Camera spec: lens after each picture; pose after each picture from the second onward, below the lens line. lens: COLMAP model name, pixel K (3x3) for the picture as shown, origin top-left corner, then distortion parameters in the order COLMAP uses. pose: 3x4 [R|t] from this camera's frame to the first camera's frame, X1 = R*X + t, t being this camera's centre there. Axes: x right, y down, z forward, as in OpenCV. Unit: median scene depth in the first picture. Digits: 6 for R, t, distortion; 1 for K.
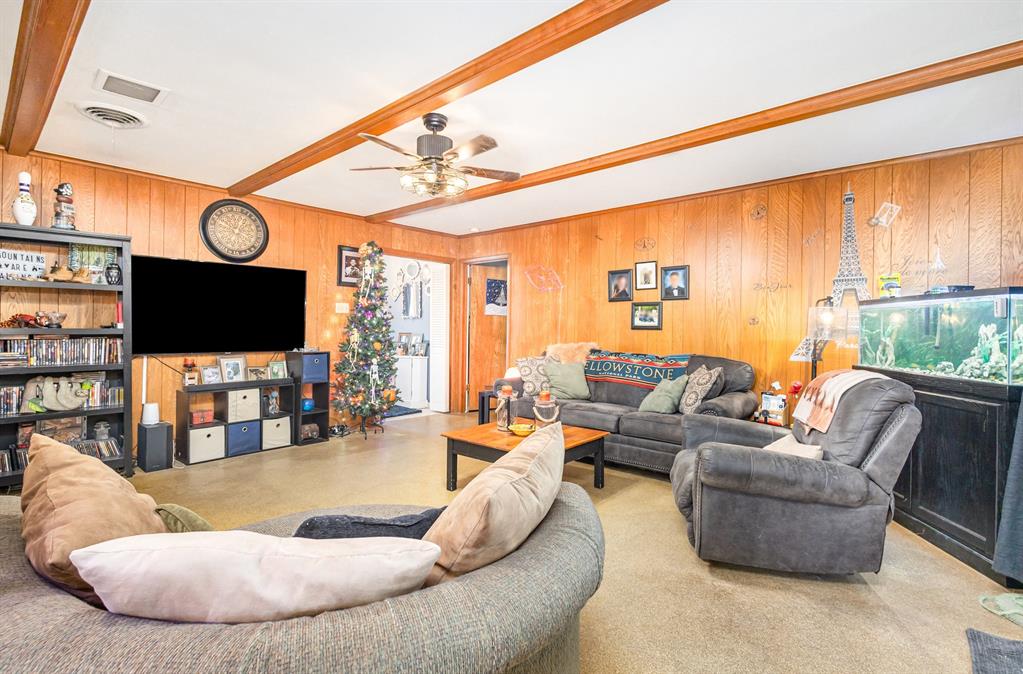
lens RADIAL K [[473.7, 0, 511.5], [0, 473.7, 337.0], [0, 0, 1]] dist [-0.000897, -0.000090]
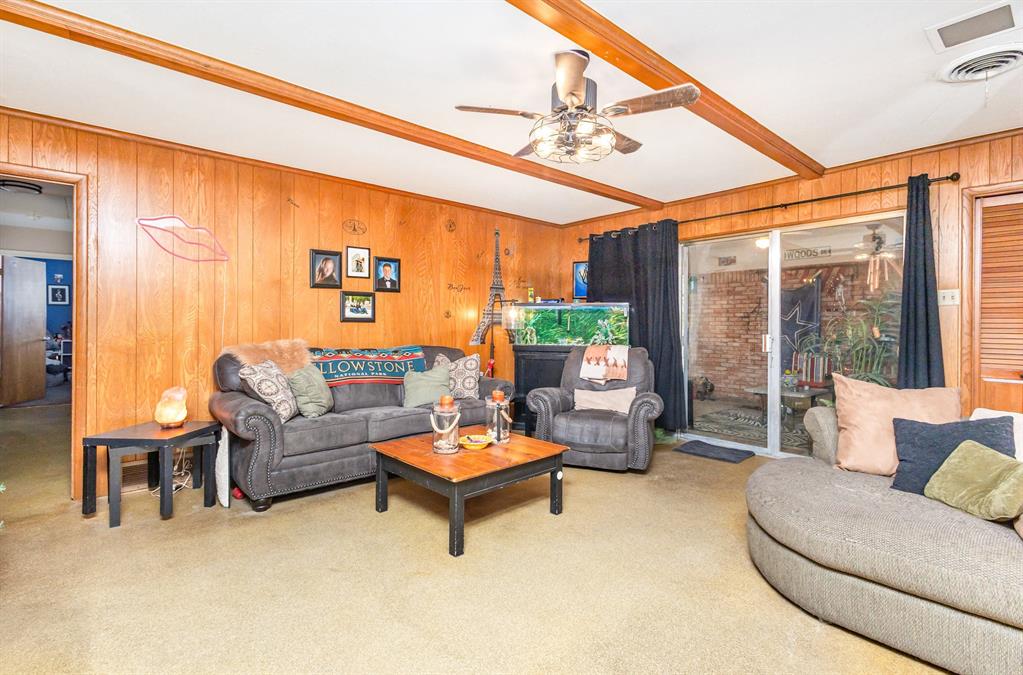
lens RADIAL K [[466.7, 0, 512.0], [0, 466.7, 324.4], [0, 0, 1]] dist [-0.001206, -0.000222]
pose [[0.119755, -0.009491, 0.992758, -0.611510], [0.015818, 0.999846, 0.007651, -0.014403], [-0.992677, 0.014787, 0.119886, 0.651719]]
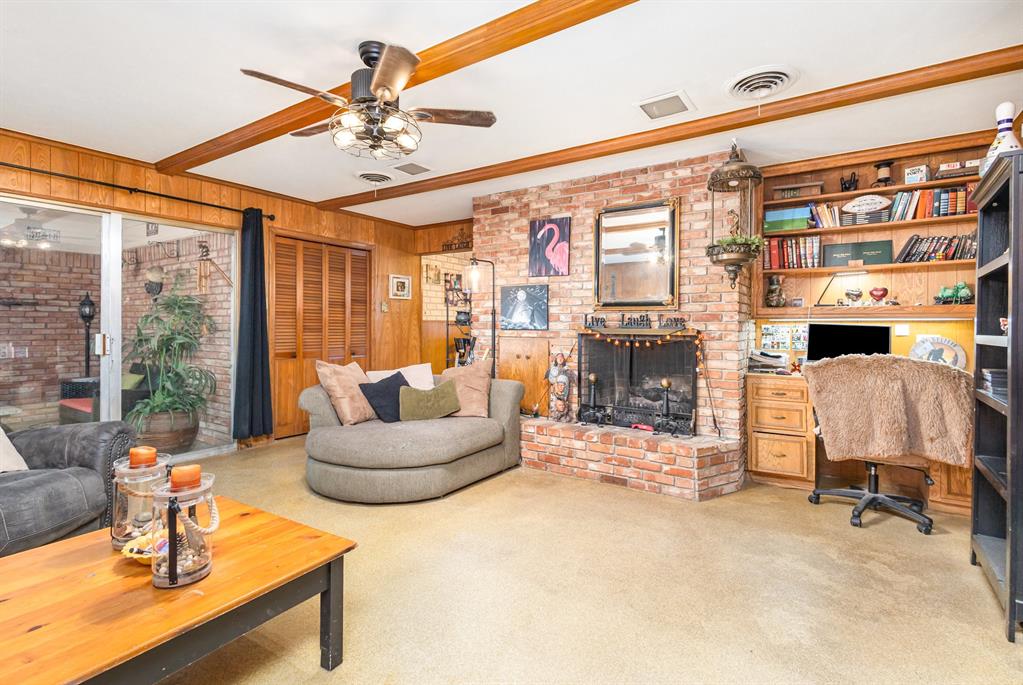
lens RADIAL K [[486.3, 0, 510.1], [0, 486.3, 335.7], [0, 0, 1]] dist [0.000371, 0.000000]
pose [[-0.991950, -0.016596, -0.125542, -0.183630], [-0.020763, 0.999273, 0.031959, -0.018427], [0.124920, 0.034309, -0.991573, 1.168868]]
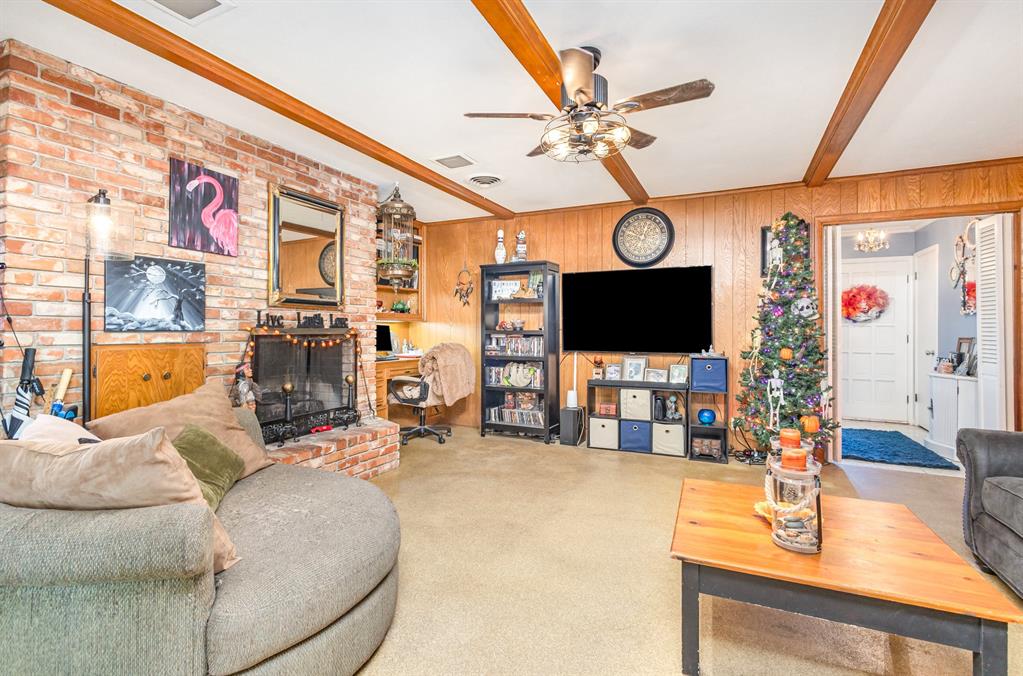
lens RADIAL K [[479.0, 0, 510.8], [0, 479.0, 330.7], [0, 0, 1]] dist [0.000798, 0.000145]
pose [[0.278769, -0.003017, -0.960353, 0.358964], [-0.018097, 0.999801, -0.008395, -0.003053], [0.960188, 0.019720, 0.278659, 0.433685]]
